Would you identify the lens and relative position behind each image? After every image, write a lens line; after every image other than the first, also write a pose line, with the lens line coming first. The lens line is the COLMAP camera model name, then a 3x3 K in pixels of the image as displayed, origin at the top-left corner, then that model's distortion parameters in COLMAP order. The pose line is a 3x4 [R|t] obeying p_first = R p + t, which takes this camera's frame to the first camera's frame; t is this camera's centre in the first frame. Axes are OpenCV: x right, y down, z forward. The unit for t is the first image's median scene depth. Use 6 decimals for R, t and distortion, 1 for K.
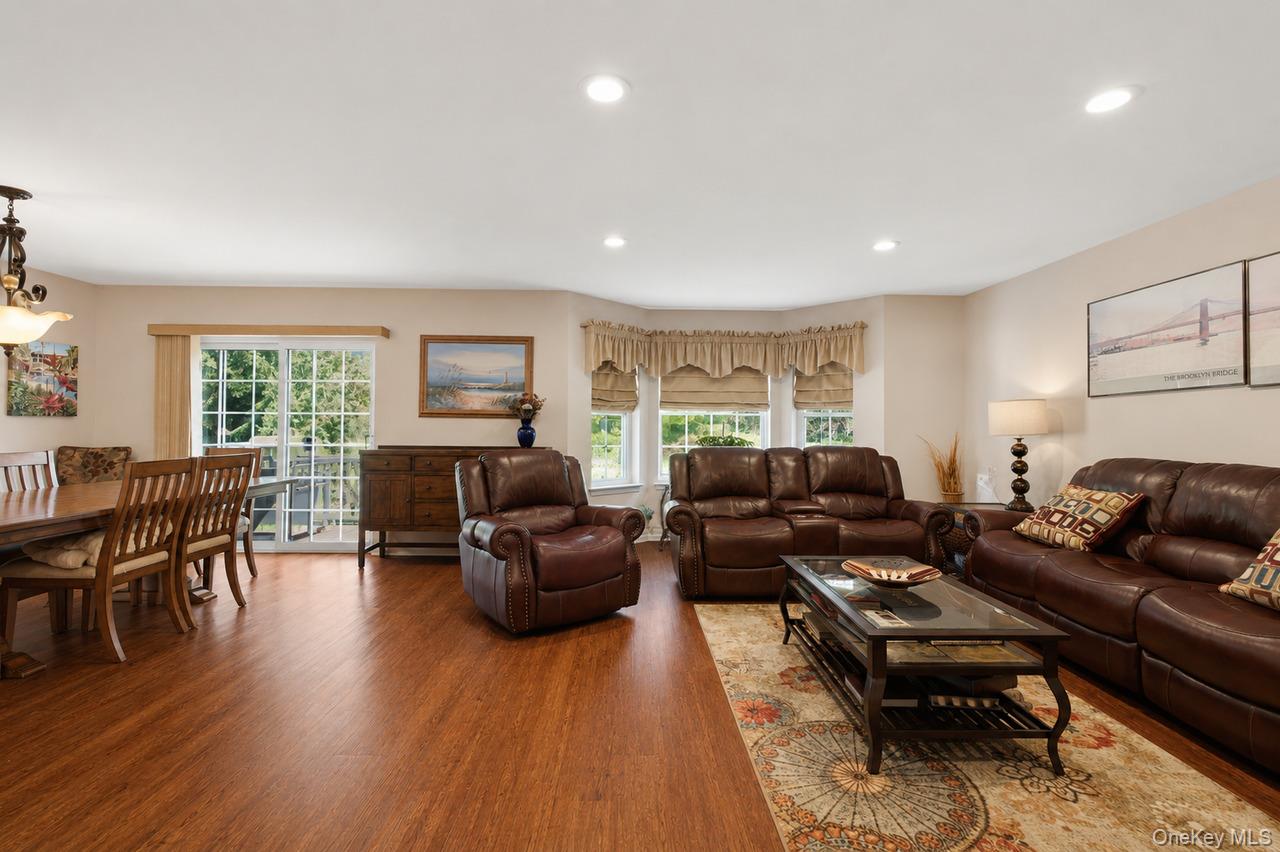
lens RADIAL K [[573.3, 0, 637.0], [0, 573.3, 421.2], [0, 0, 1]] dist [-0.003235, -0.000273]
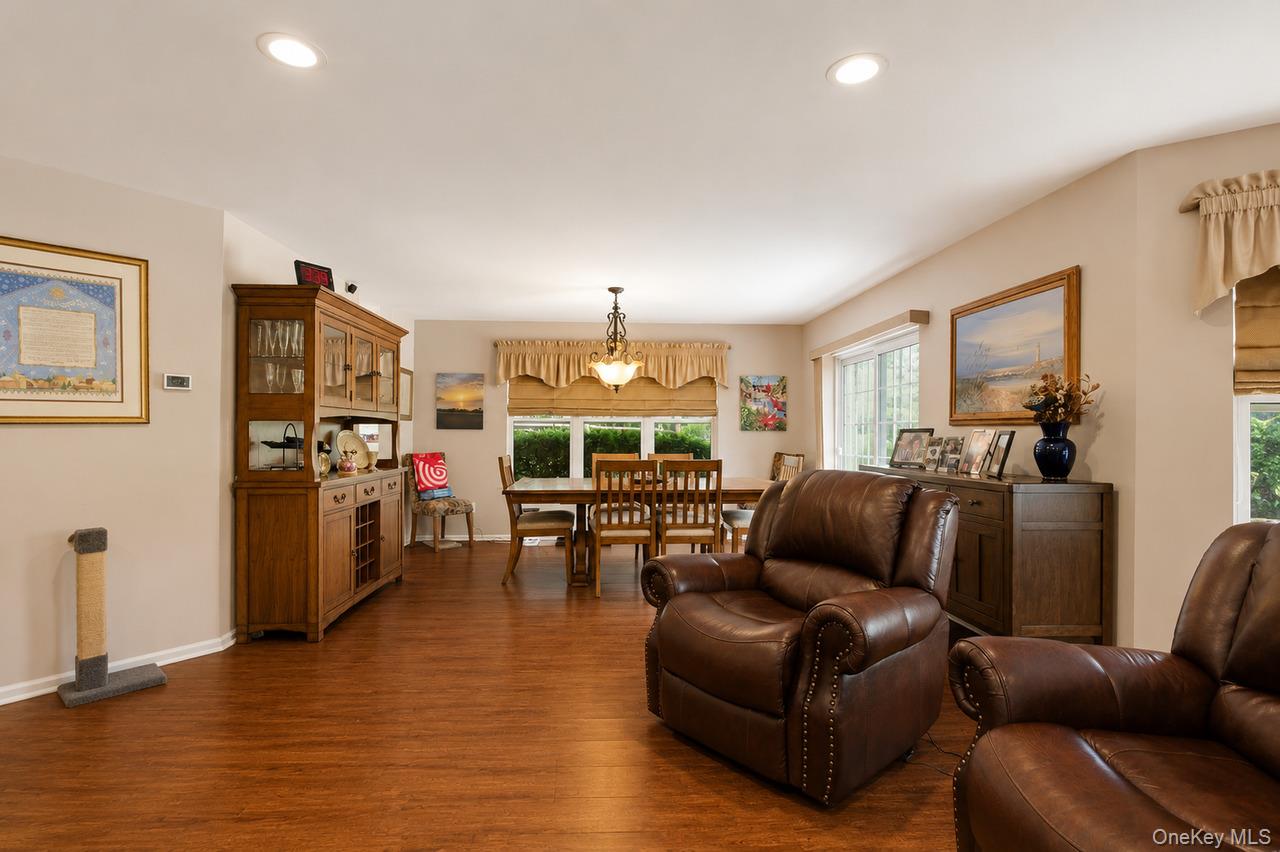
lens RADIAL K [[602.8, 0, 626.8], [0, 602.8, 439.4], [0, 0, 1]] dist [-0.000224, 0.000320]
pose [[0.035993, 0.001282, -0.999351, 0.384175], [-0.001532, 0.999998, 0.001227, 0.010892], [0.999351, 0.001487, 0.035994, 0.610639]]
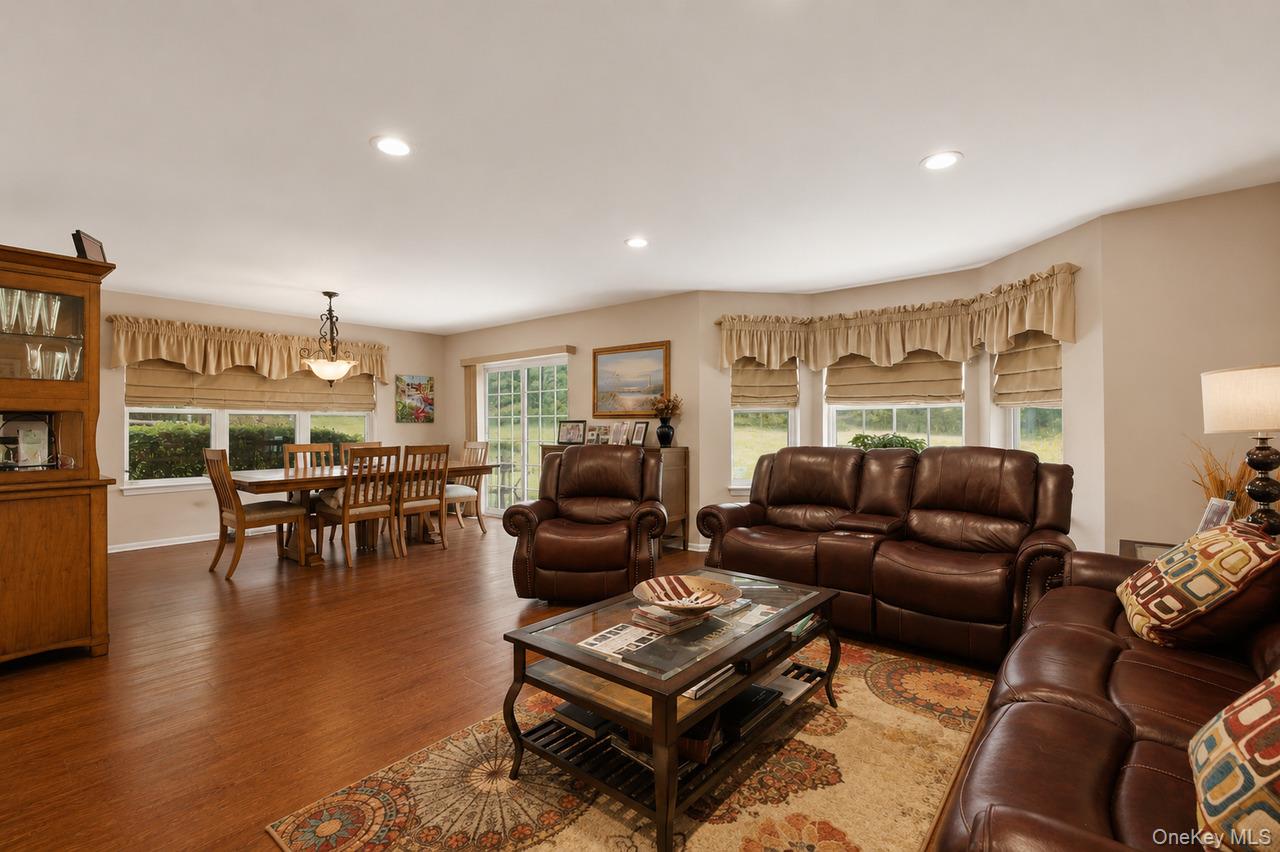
lens RADIAL K [[569.3, 0, 633.4], [0, 569.3, 433.8], [0, 0, 1]] dist [-0.000309, 0.000474]
pose [[0.756221, 0.001538, -0.654315, 0.488464], [0.008896, 0.999881, 0.012633, 0.011191], [0.654256, -0.015374, 0.756117, 0.173353]]
